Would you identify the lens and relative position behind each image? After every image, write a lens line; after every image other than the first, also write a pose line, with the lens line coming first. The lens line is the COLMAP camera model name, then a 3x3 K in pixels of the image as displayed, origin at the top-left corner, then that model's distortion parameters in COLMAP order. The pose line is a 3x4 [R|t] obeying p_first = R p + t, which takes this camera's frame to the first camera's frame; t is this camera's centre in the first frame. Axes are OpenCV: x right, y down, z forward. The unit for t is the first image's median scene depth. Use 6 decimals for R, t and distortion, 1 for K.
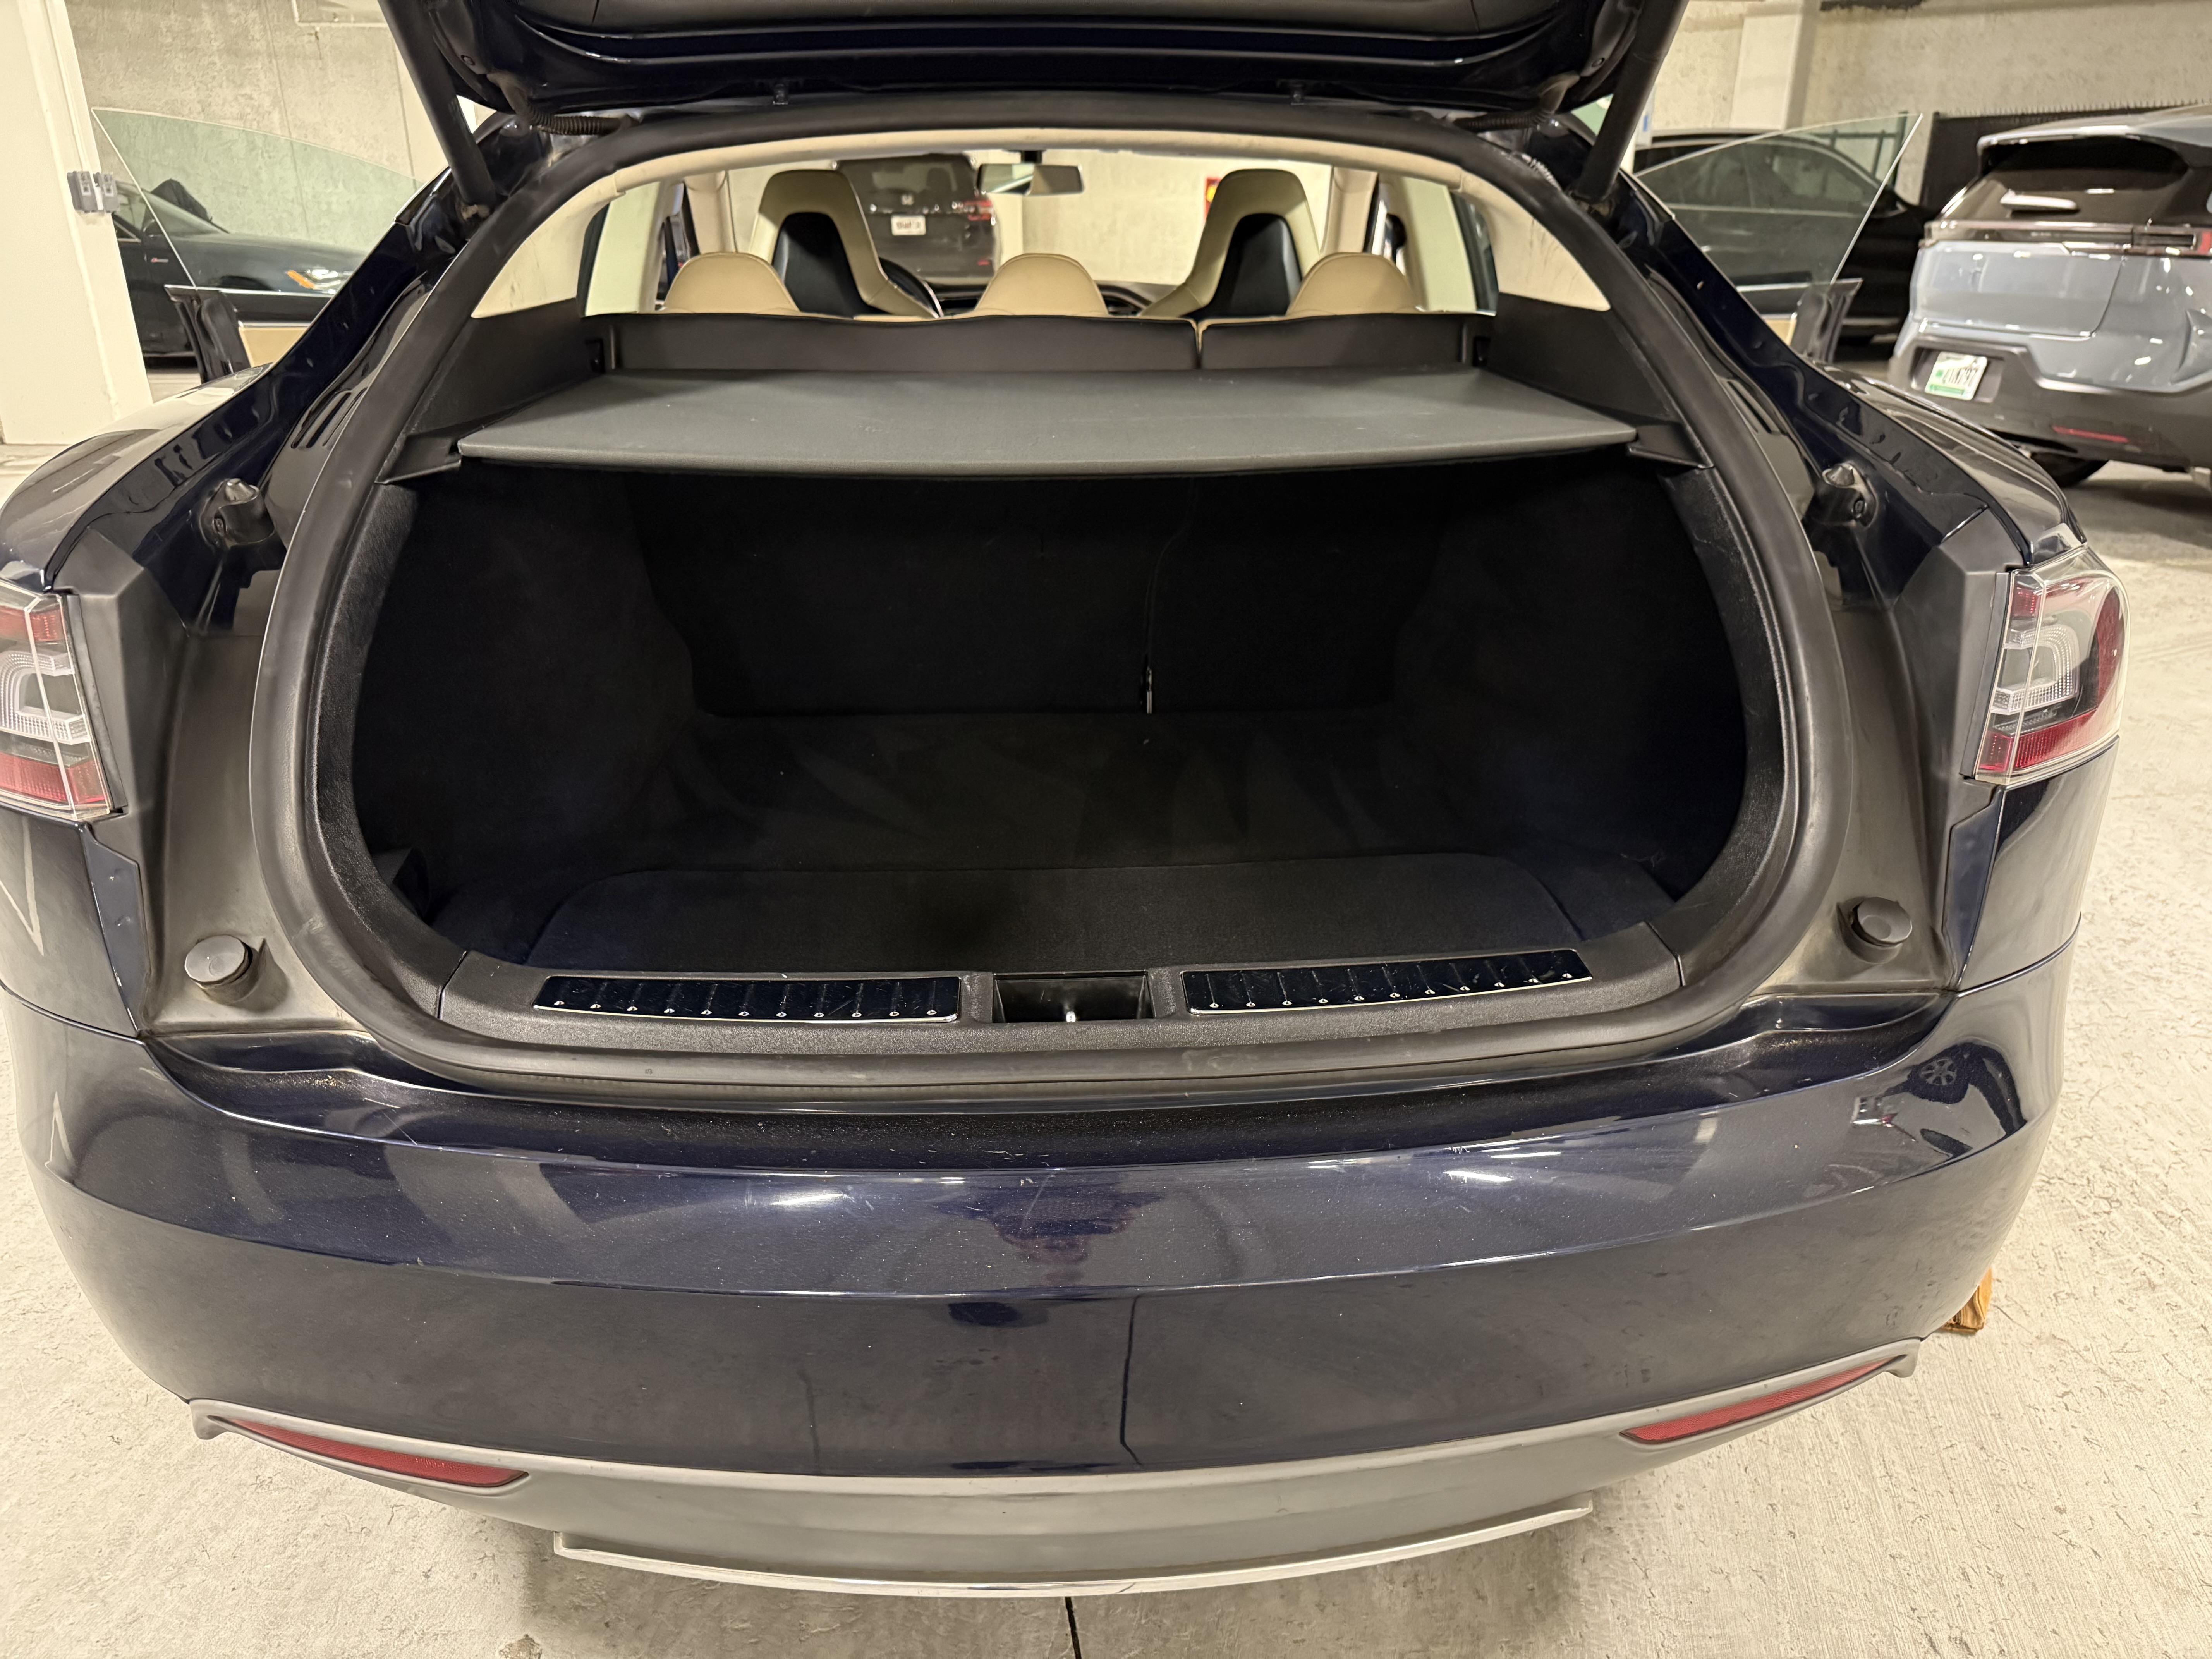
lens RADIAL K [[1601.5, 0, 1106.0], [0, 1601.5, 829.5], [0, 0, 1]] dist [-0.005611, -0.004337]
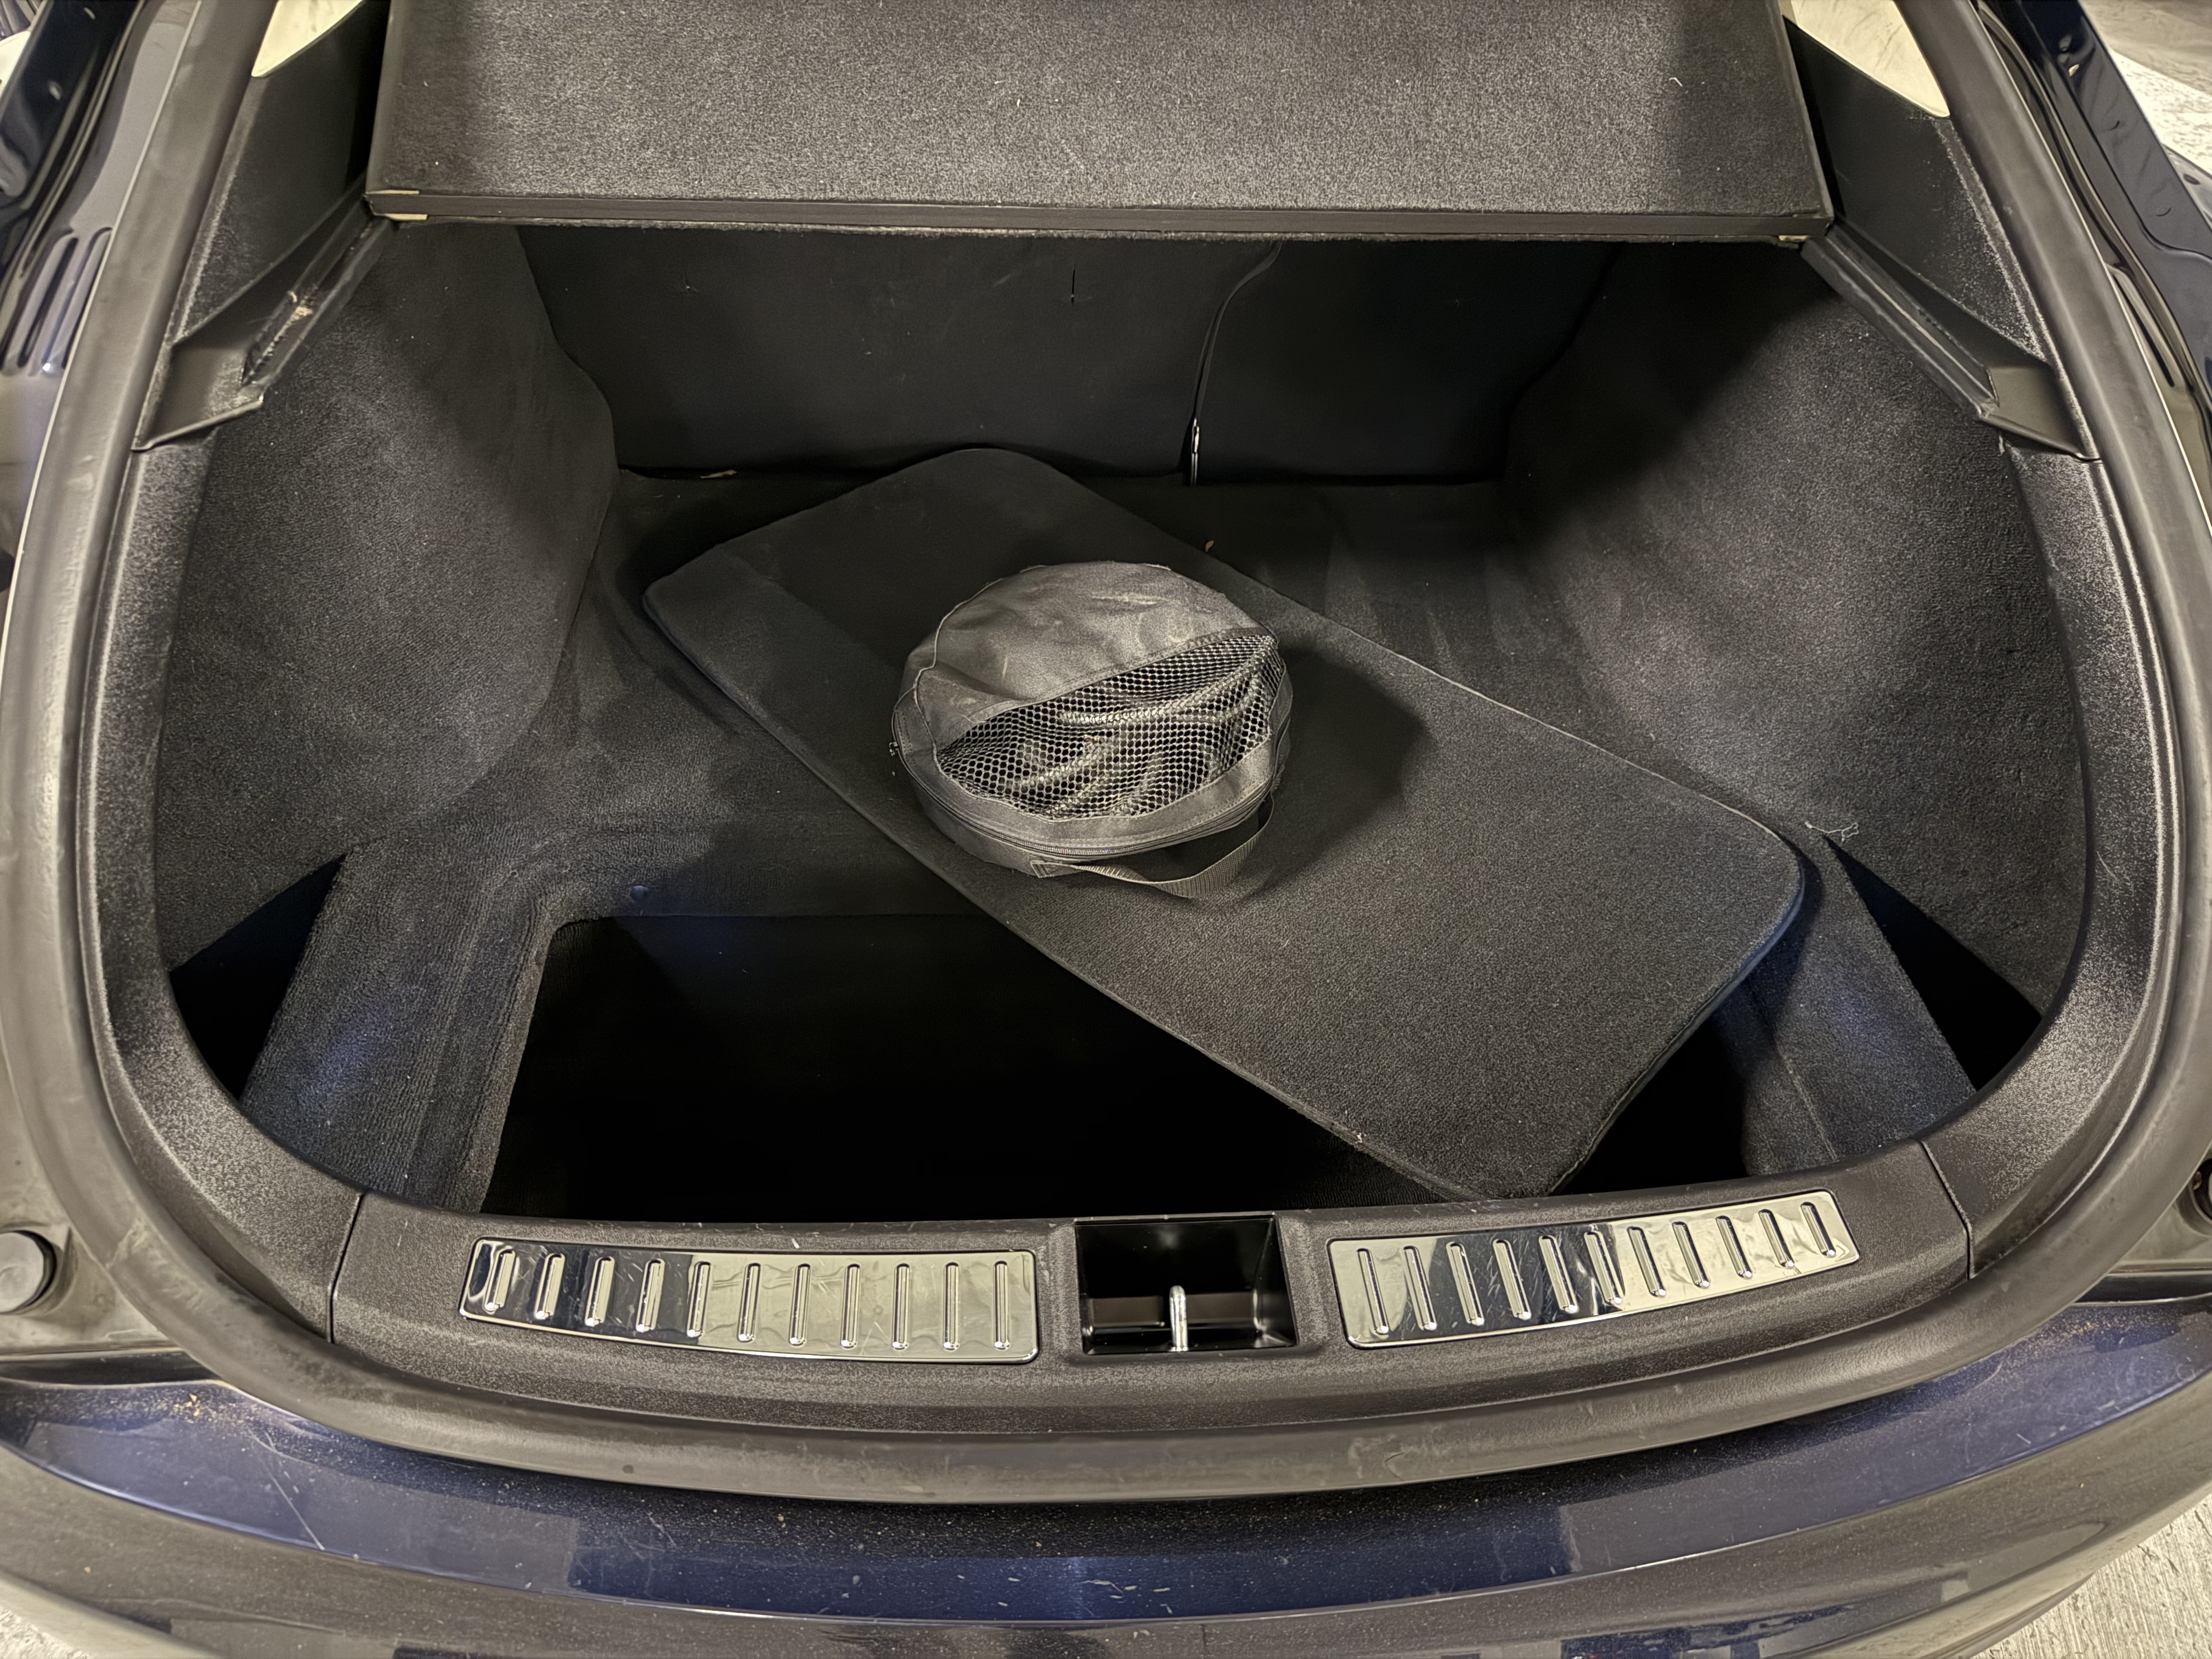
lens RADIAL K [[1601.5, 0, 1106.0], [0, 1601.5, 829.5], [0, 0, 1]] dist [-0.005611, -0.004337]
pose [[0.998777, 0.021829, 0.044371, -0.079705], [-0.035538, 0.940790, 0.337123, -0.292994], [-0.034385, -0.338287, 0.940415, 0.304073]]
